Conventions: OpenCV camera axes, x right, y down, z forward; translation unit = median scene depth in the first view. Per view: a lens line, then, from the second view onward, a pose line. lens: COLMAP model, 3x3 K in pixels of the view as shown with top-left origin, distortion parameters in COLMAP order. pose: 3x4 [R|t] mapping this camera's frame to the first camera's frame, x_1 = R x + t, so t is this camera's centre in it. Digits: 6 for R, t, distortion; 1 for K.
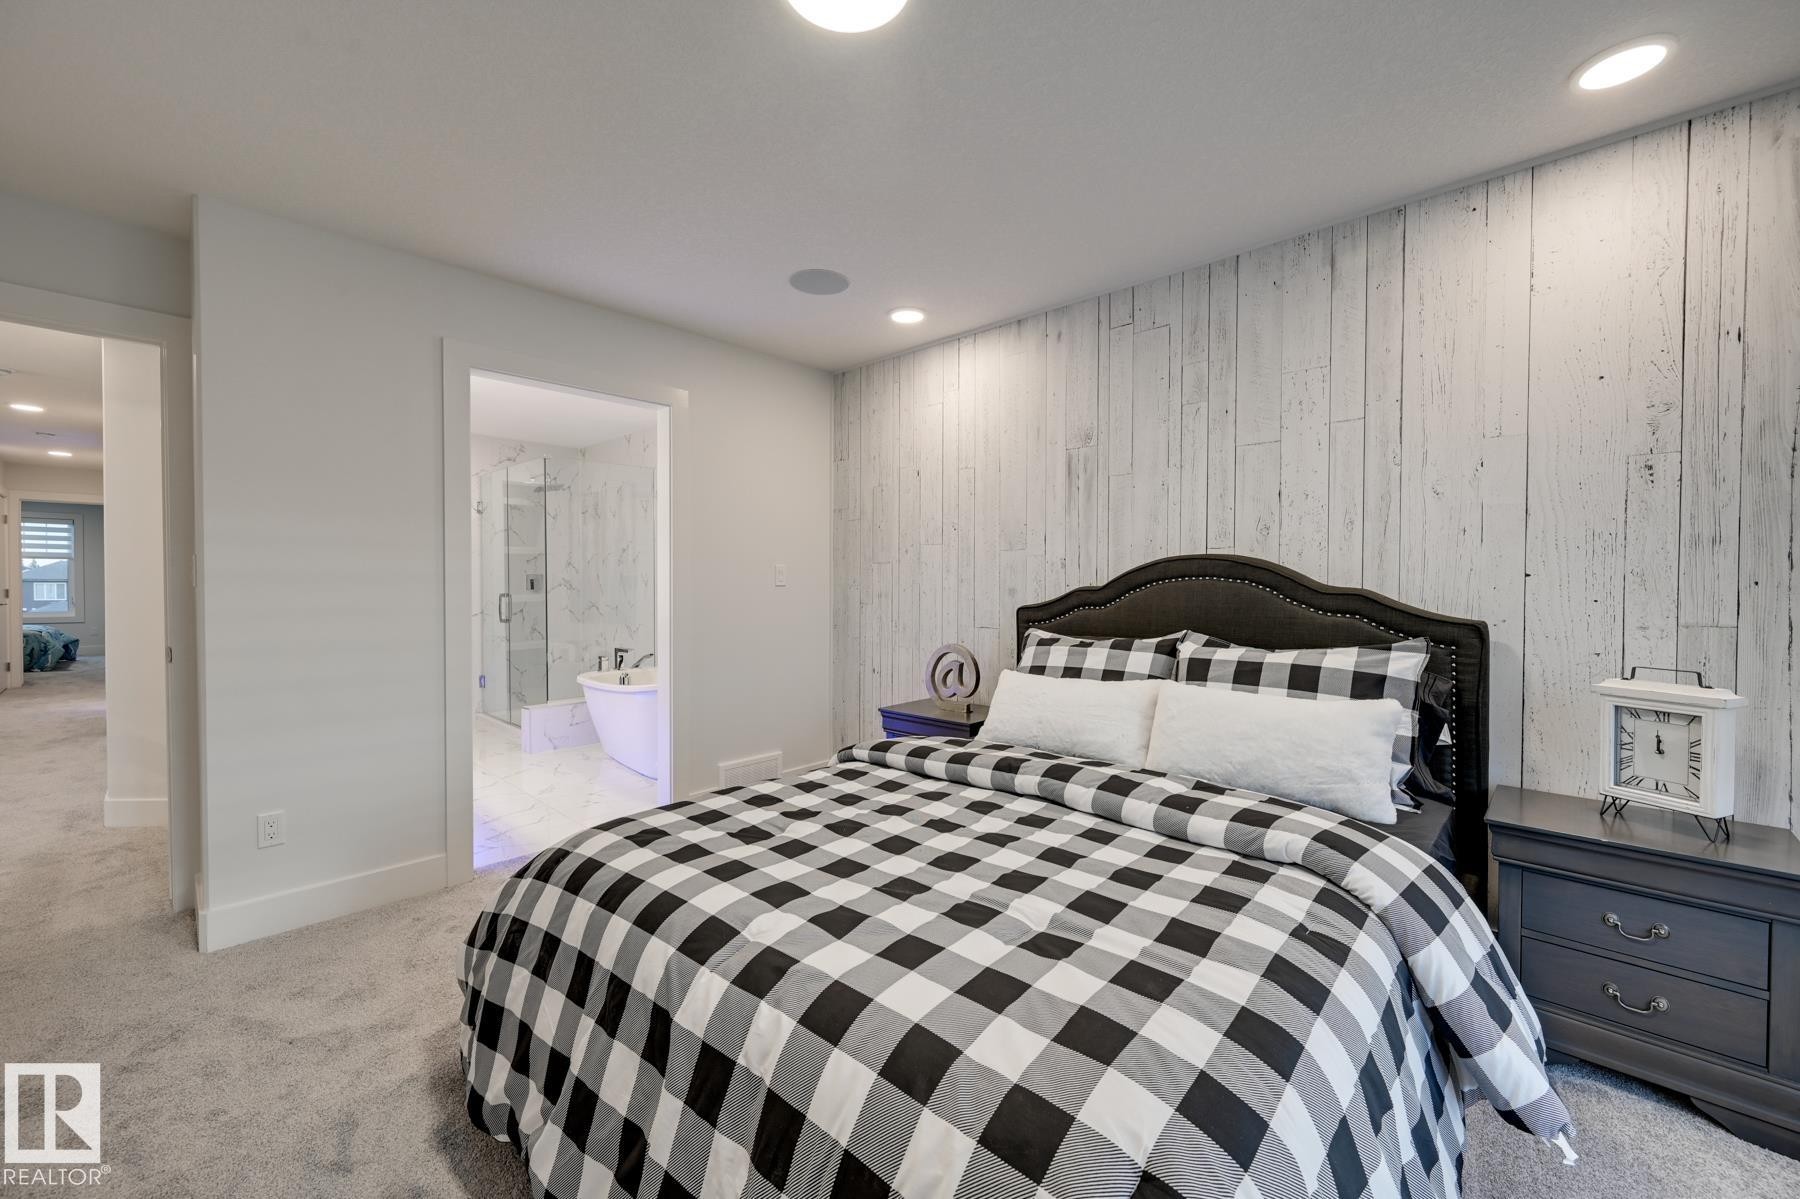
lens RADIAL K [[707.8, 0, 901.1], [0, 707.8, 595.3], [0, 0, 1]] dist [0.000472, 0.000284]
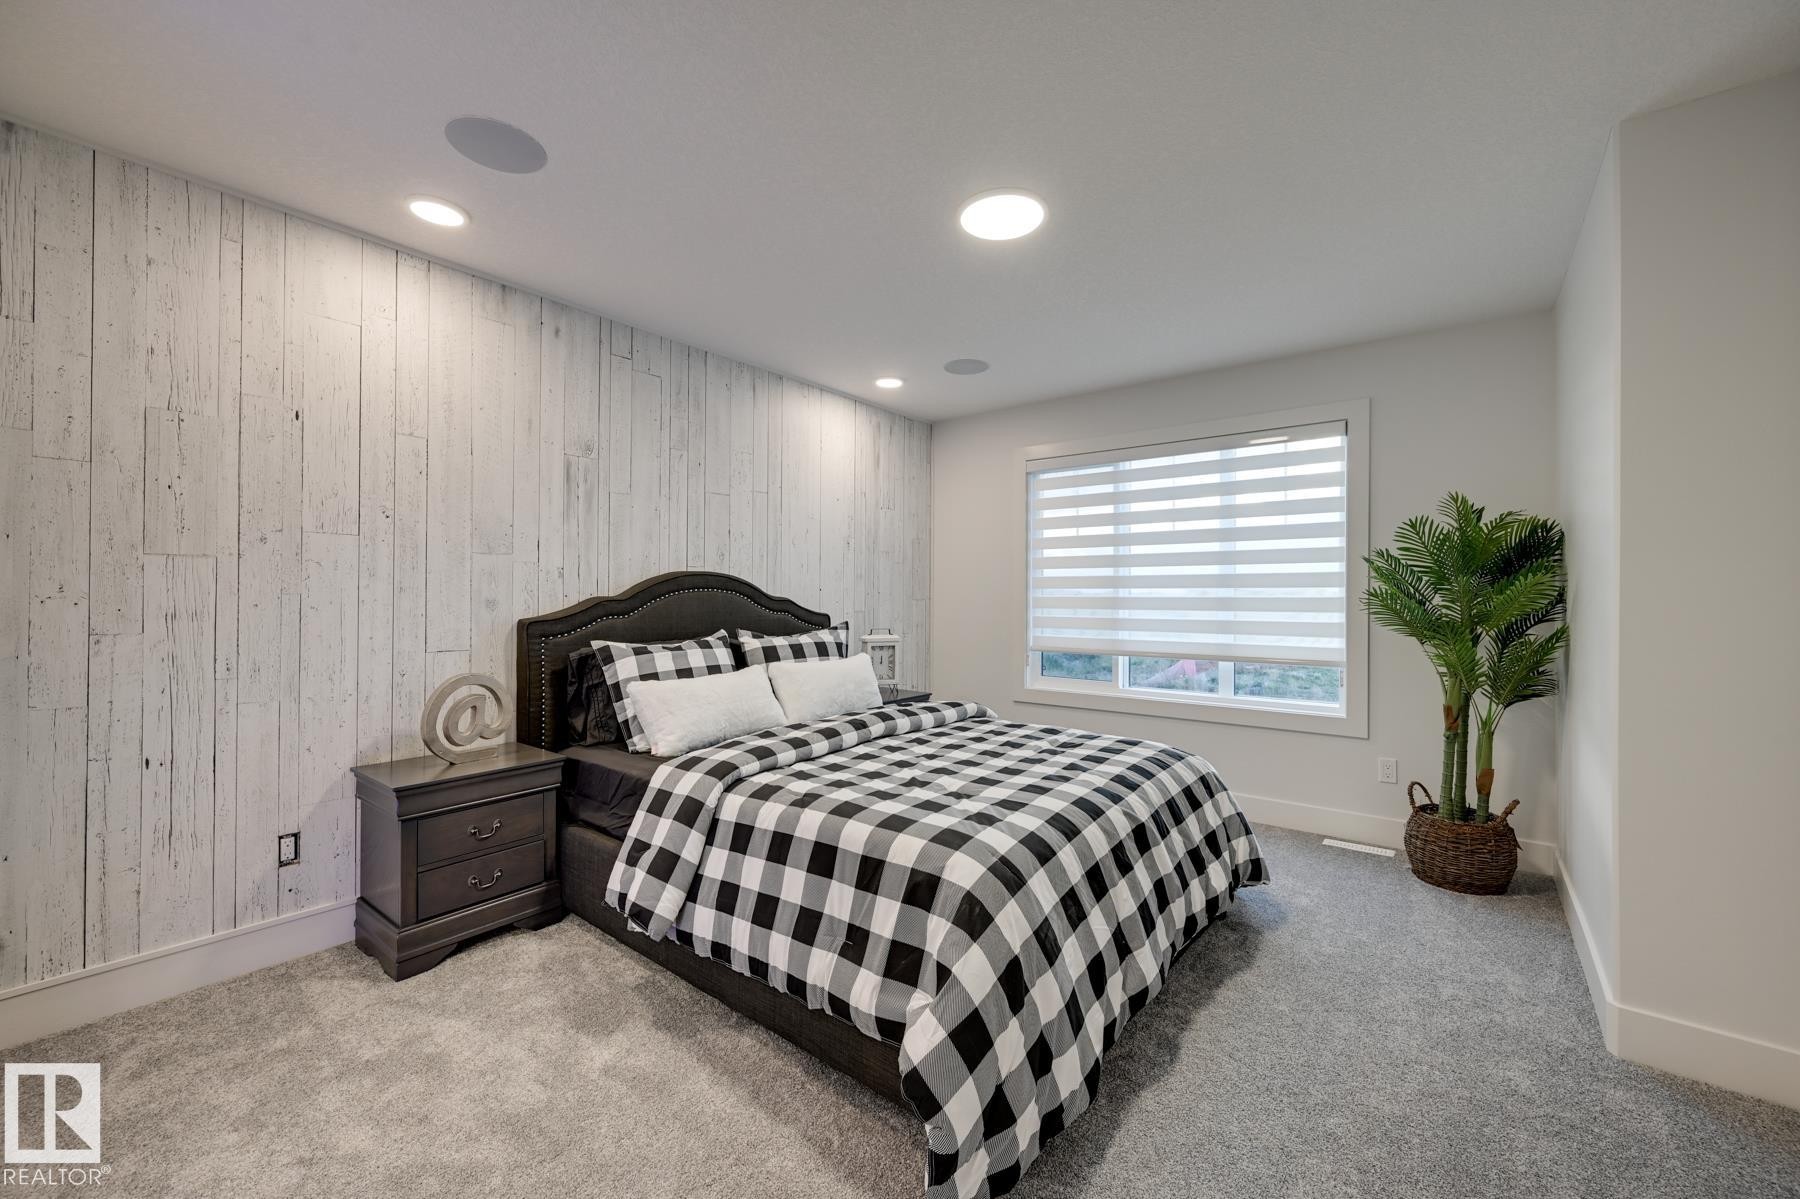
lens RADIAL K [[707.8, 0, 885.1], [0, 707.8, 594.1], [0, 0, 1]] dist [0.000472, 0.000284]
pose [[-0.066851, 0.006797, 0.997740, -0.765941], [0.023044, 0.999721, -0.005266, -0.001750], [-0.997497, 0.022640, -0.066989, 0.652185]]
